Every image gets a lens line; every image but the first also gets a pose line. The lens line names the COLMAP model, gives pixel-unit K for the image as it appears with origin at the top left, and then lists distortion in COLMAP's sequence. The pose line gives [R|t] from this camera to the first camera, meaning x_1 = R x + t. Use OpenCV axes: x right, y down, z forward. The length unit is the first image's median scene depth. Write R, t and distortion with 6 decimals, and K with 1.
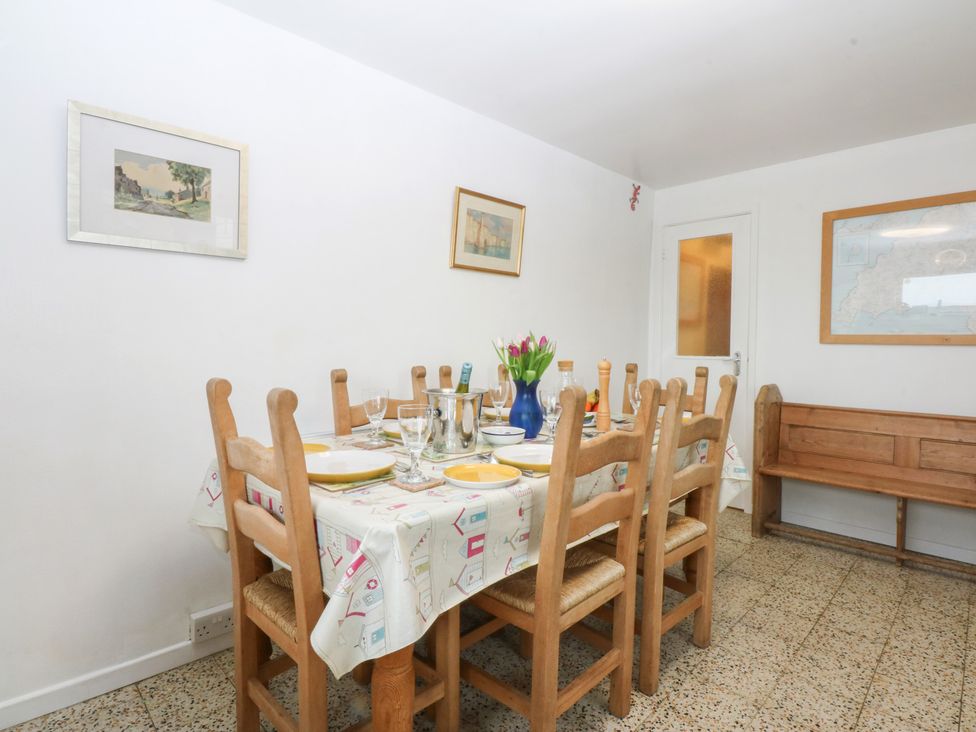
lens RADIAL K [[505.2, 0, 491.9], [0, 505.2, 351.3], [0, 0, 1]] dist [0.003685, -0.016676]
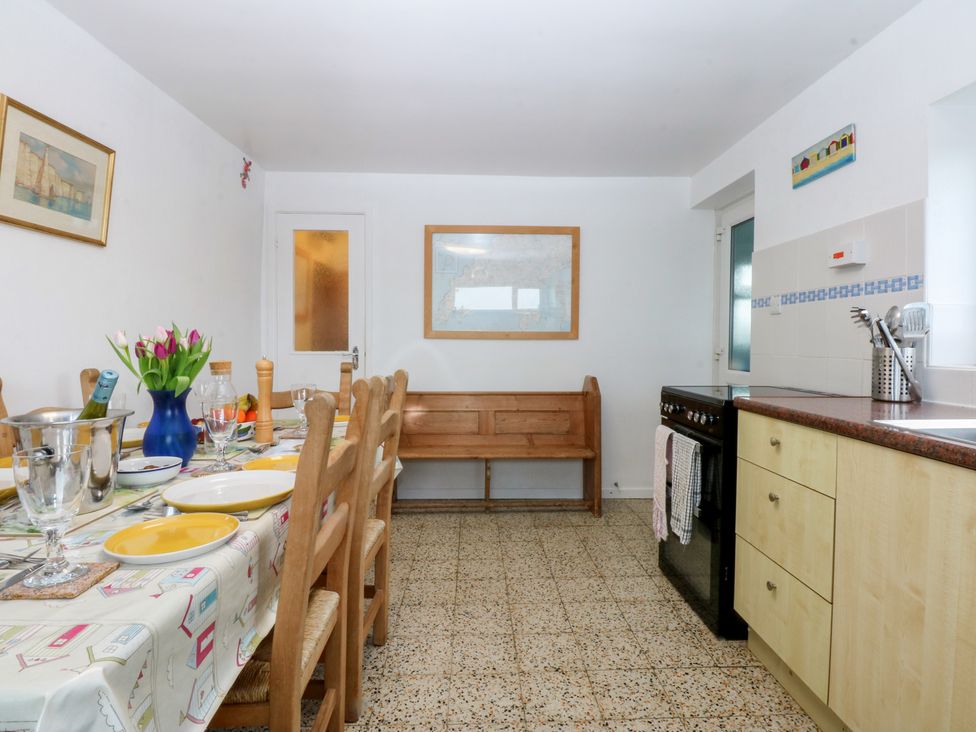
lens RADIAL K [[505.2, 0, 491.9], [0, 505.2, 351.3], [0, 0, 1]] dist [0.003685, -0.016676]
pose [[0.681497, -0.021397, 0.731508, -0.140587], [0.013640, 0.999770, 0.016536, -0.004077], [-0.731694, -0.001291, 0.681632, 0.152460]]
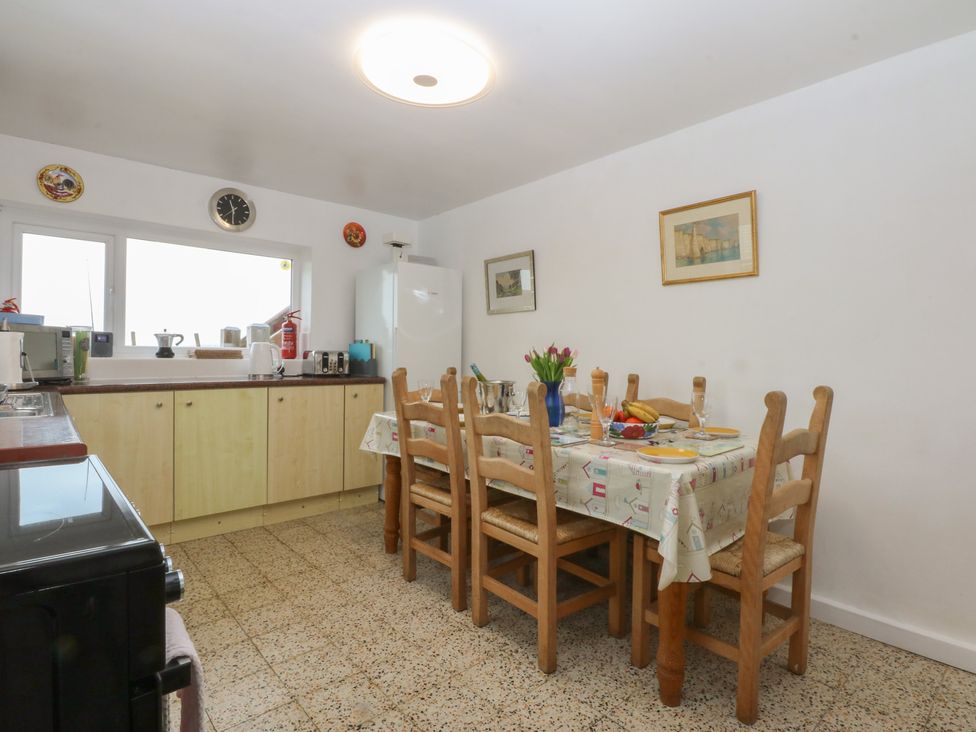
lens RADIAL K [[505.2, 0, 491.9], [0, 505.2, 351.3], [0, 0, 1]] dist [0.003685, -0.016676]
pose [[-0.048645, -0.017377, -0.998665, 1.294061], [-0.026957, 0.999507, -0.016079, 0.004554], [0.998452, 0.026139, -0.049089, 0.872647]]
